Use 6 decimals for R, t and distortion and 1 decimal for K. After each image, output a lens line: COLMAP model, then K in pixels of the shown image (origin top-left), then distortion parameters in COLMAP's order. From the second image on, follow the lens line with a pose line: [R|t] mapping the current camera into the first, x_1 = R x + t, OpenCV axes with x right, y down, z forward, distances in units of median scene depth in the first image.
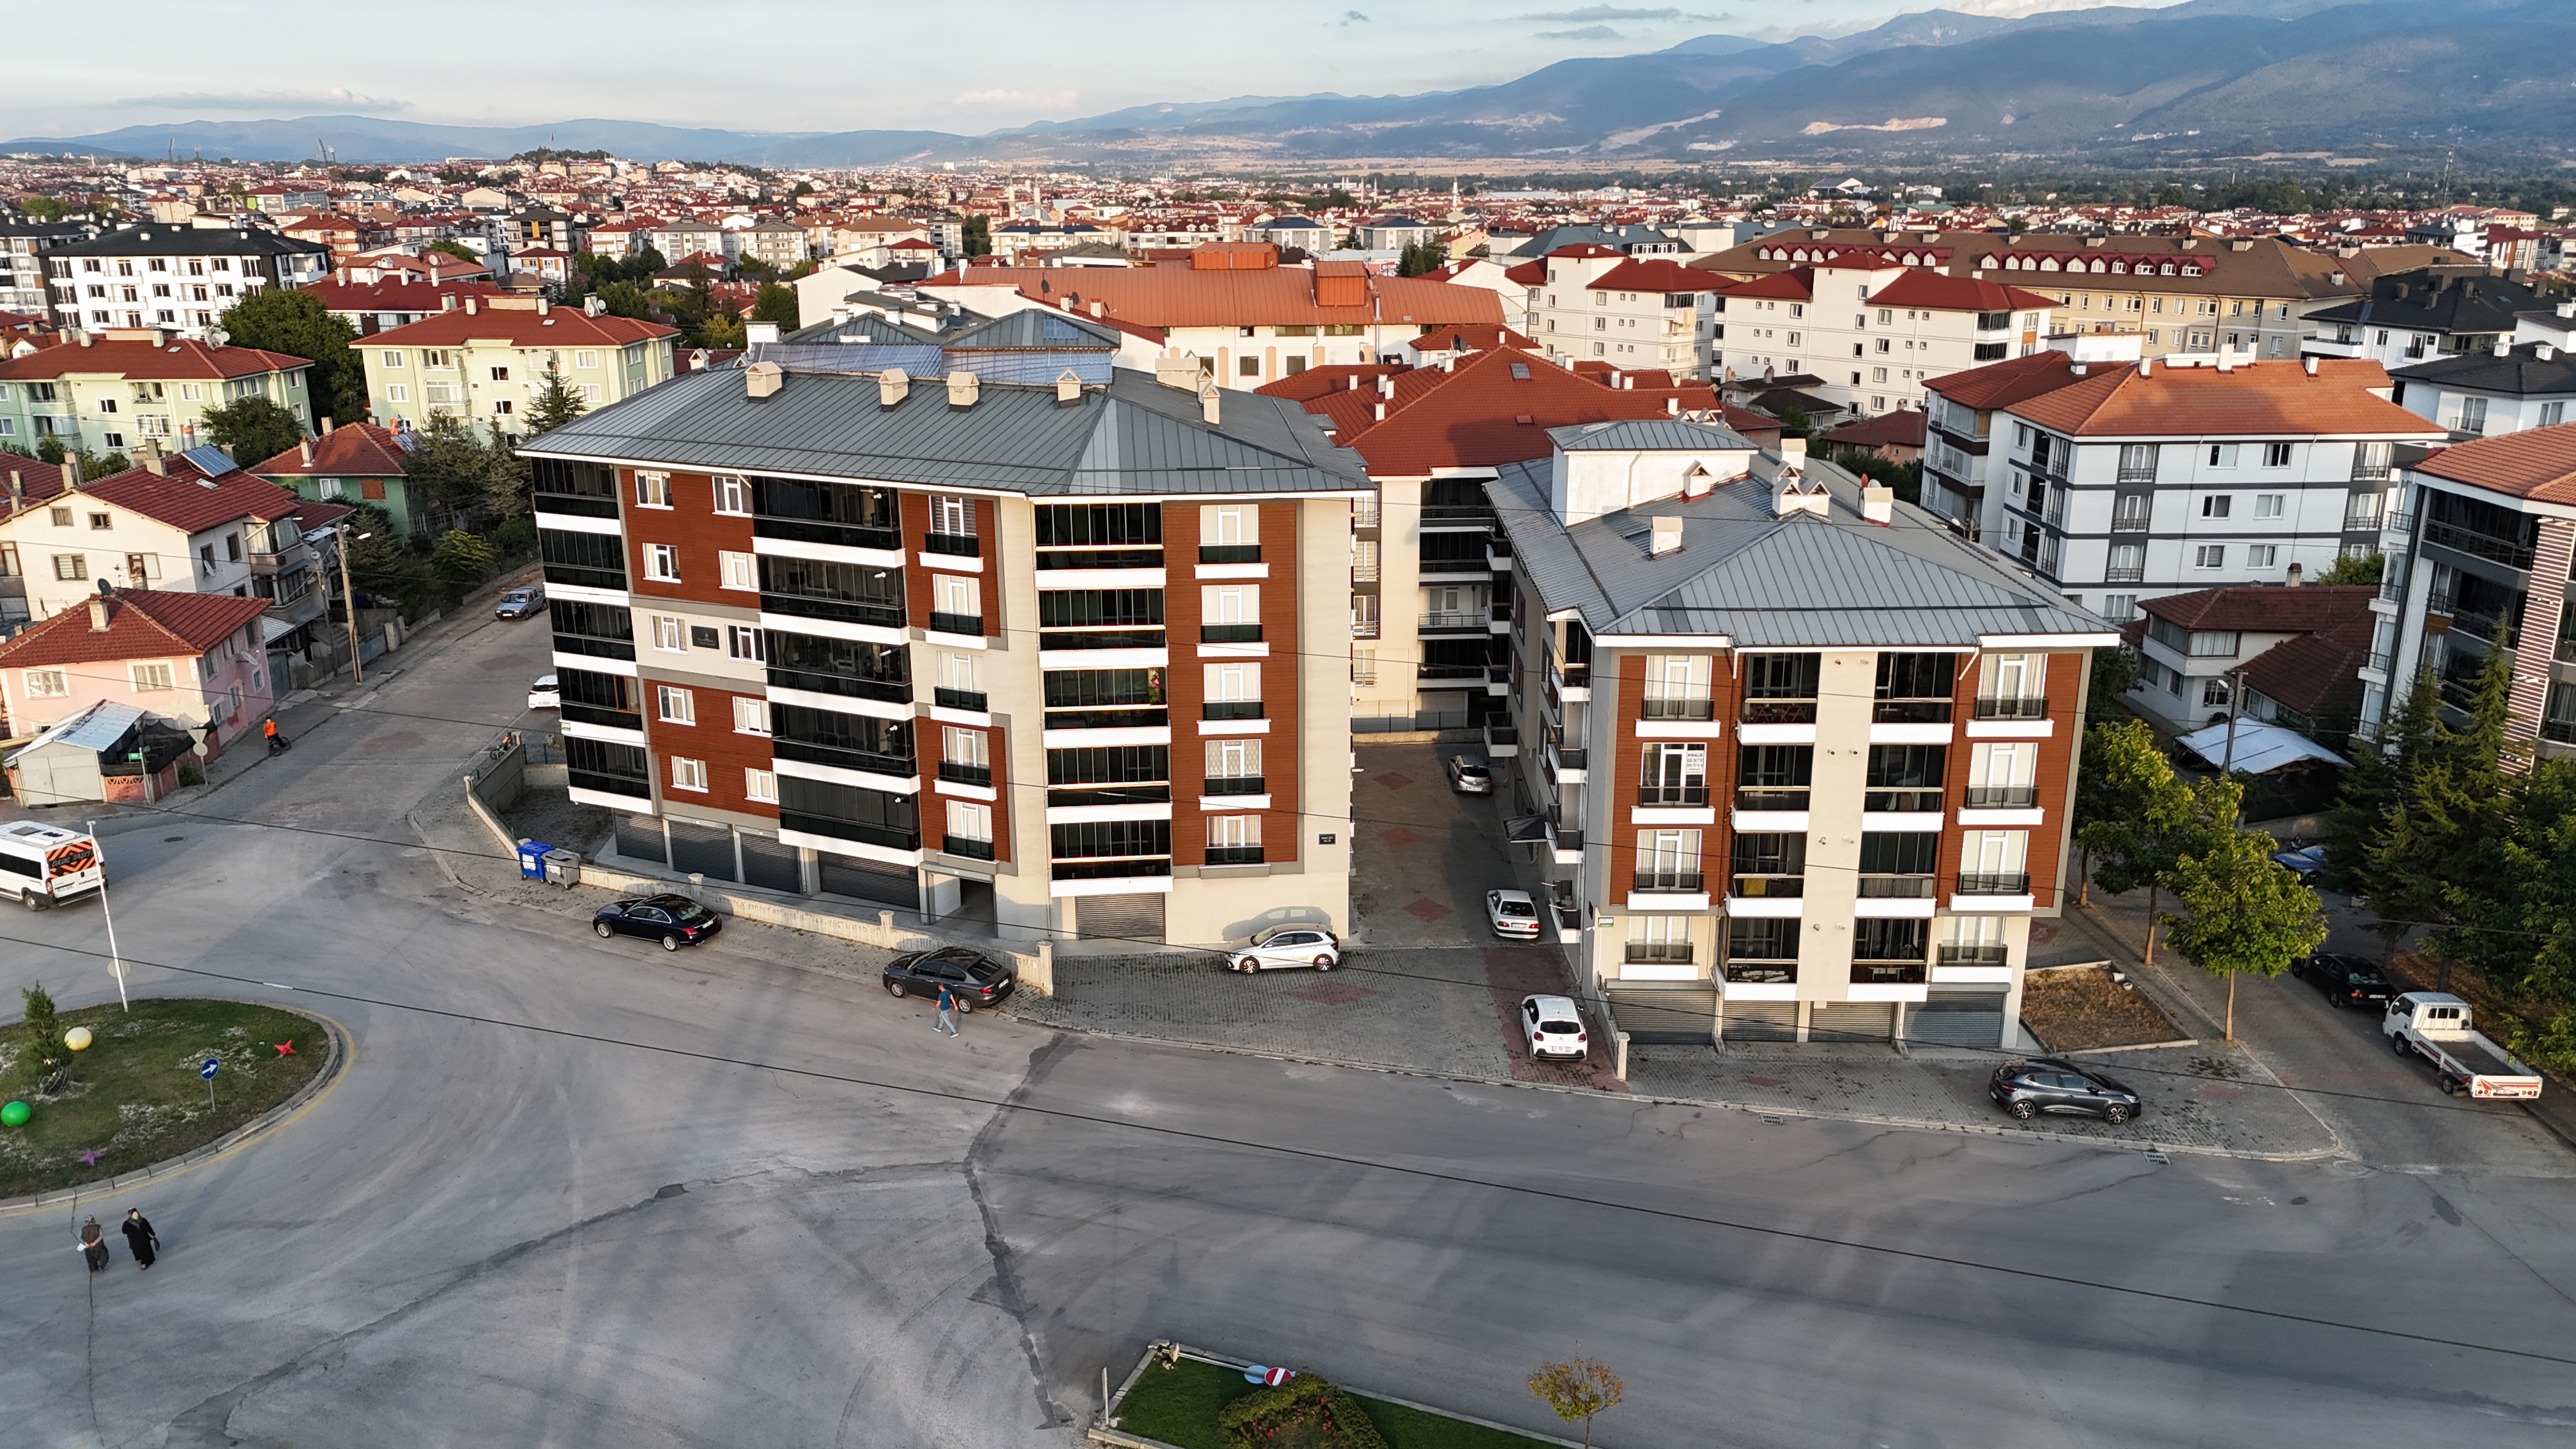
lens RADIAL K [[1894.6, 0, 1292.2], [0, 1894.6, 720.6], [0, 0, 1]] dist [0.075996, -0.069806]
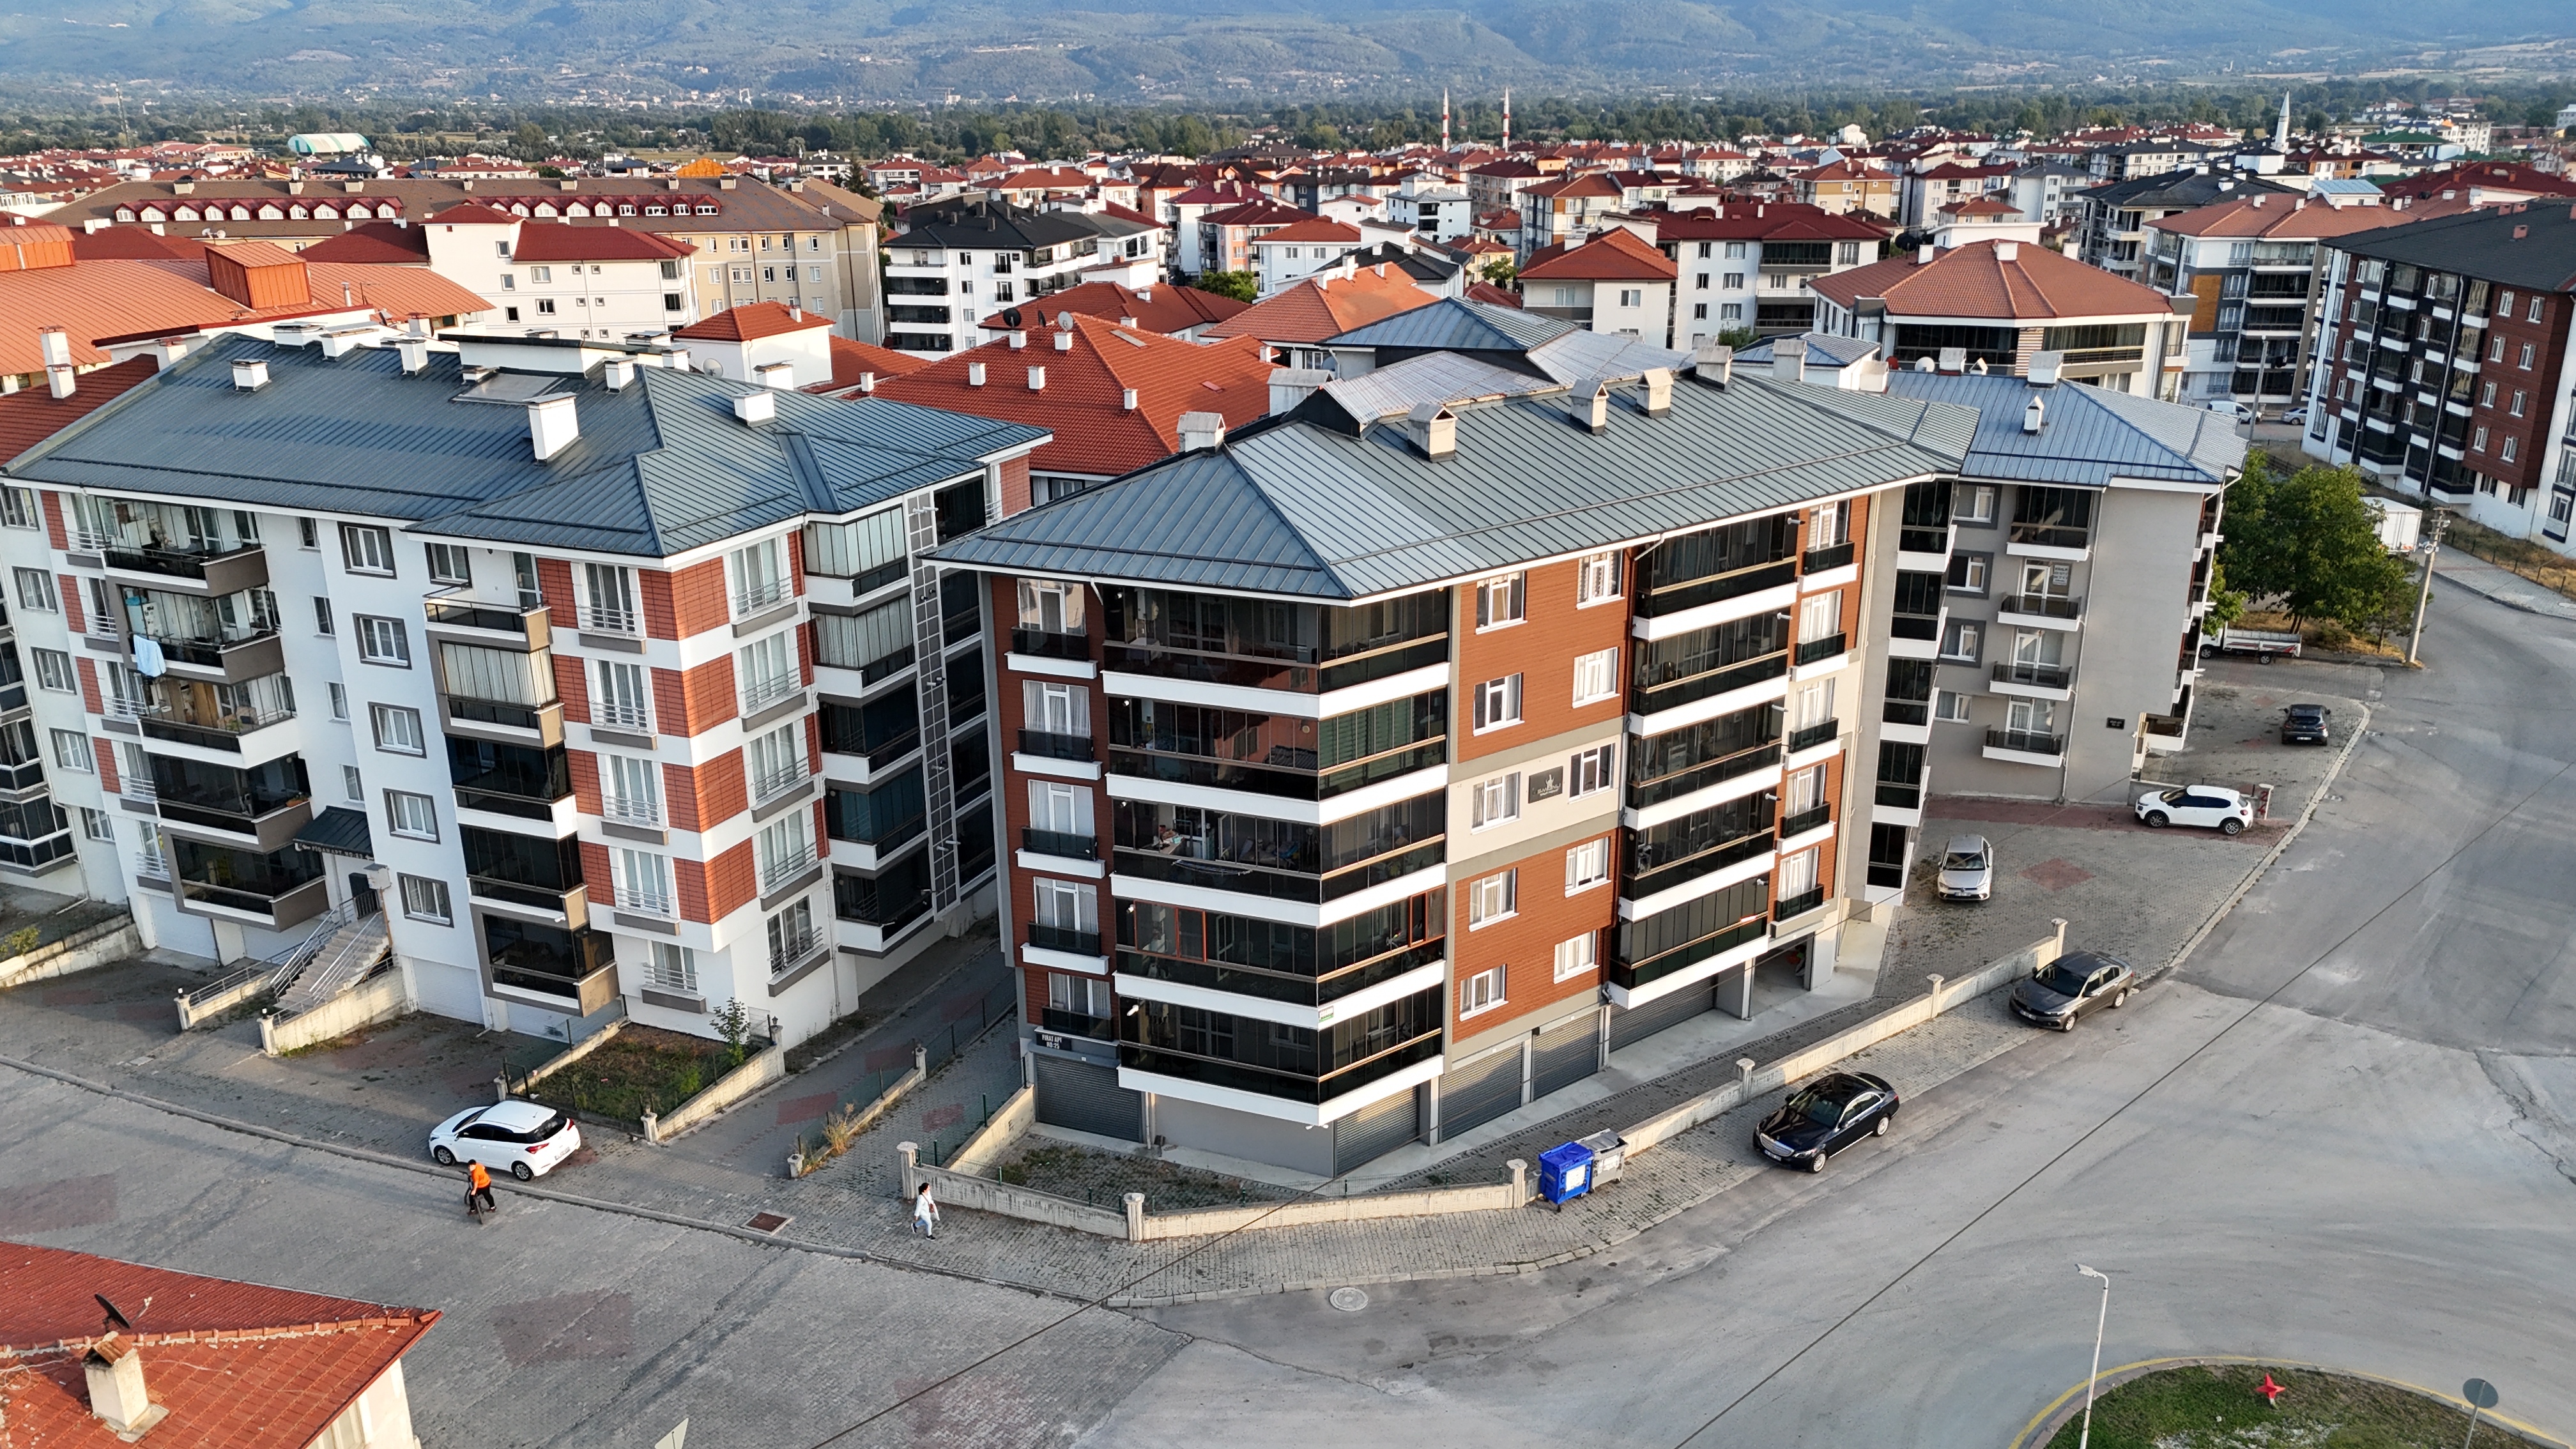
lens RADIAL K [[1894.6, 0, 1294.9], [0, 1894.6, 718.1], [0, 0, 1]] dist [0.075996, -0.069806]
pose [[0.444013, -0.282751, 0.850238, -0.829310], [0.257940, 0.949071, 0.180917, -0.193216], [-0.858090, 0.138981, 0.494333, 0.631214]]
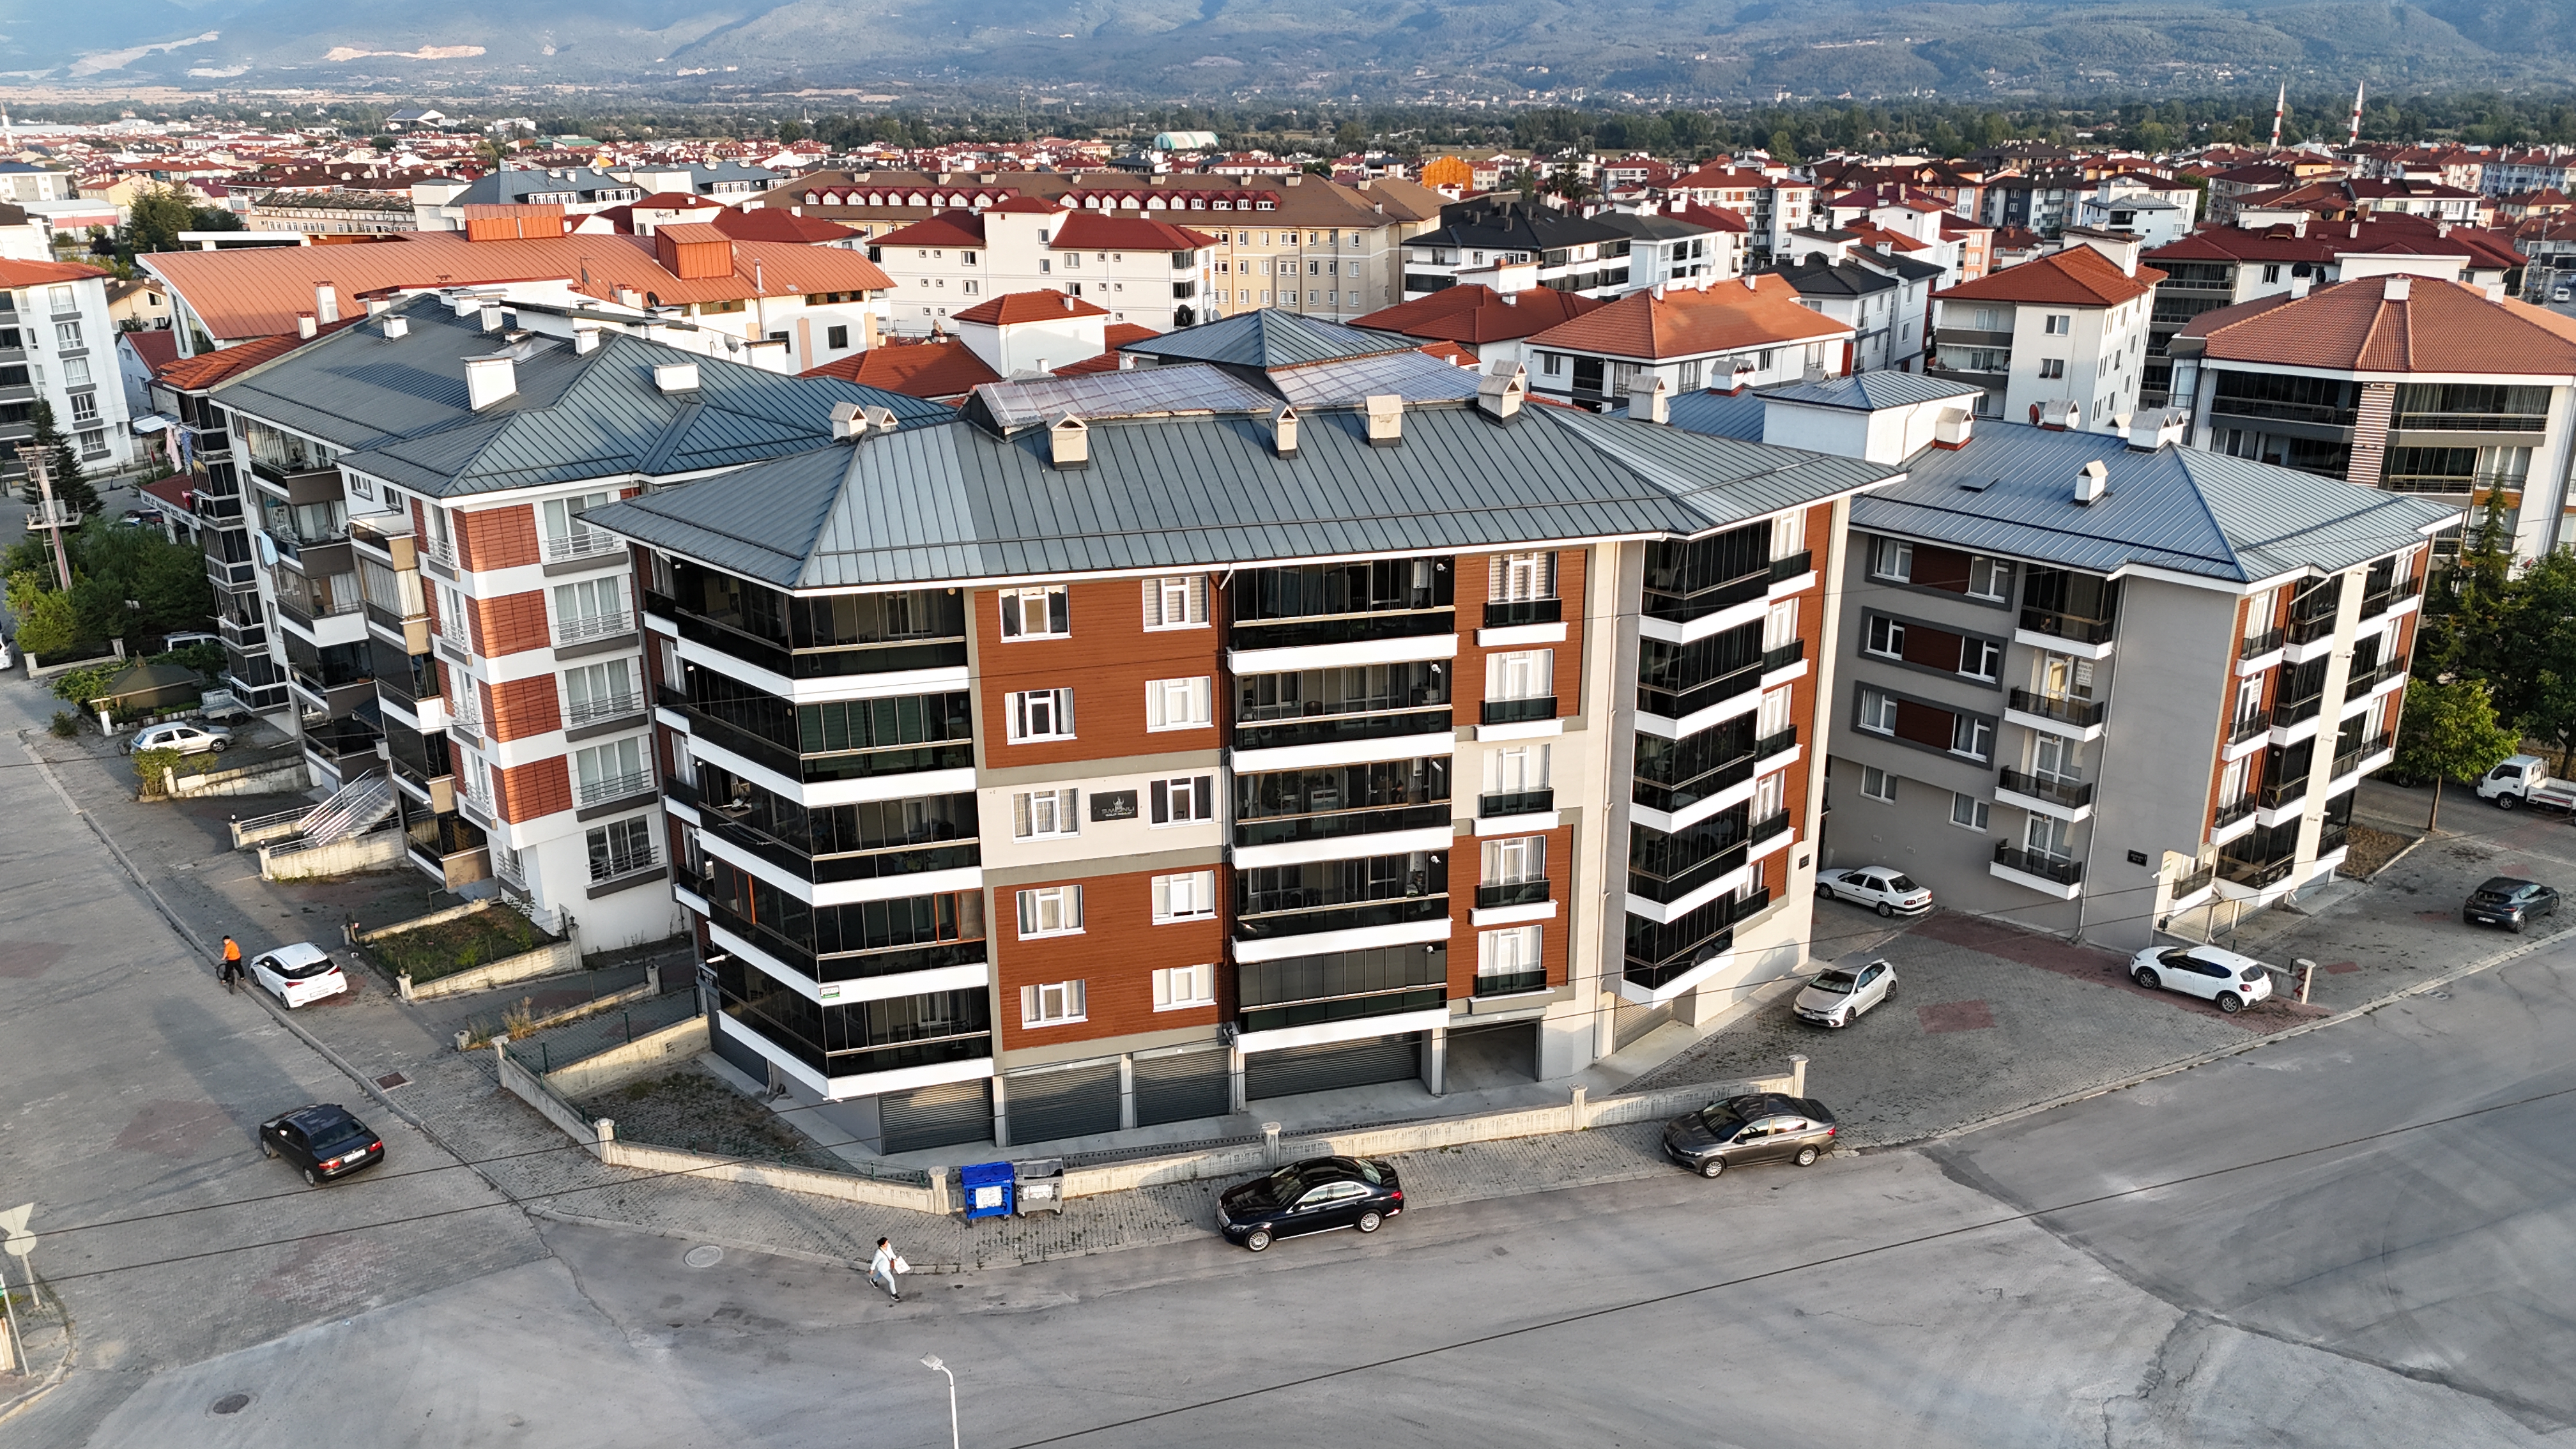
lens RADIAL K [[1894.6, 0, 1294.2], [0, 1894.6, 719.4], [0, 0, 1]] dist [0.075996, -0.069806]
pose [[0.765818, -0.203220, 0.610102, -0.591821], [0.183960, 0.978336, 0.094963, -0.112978], [-0.616183, 0.039510, 0.786611, 0.352302]]
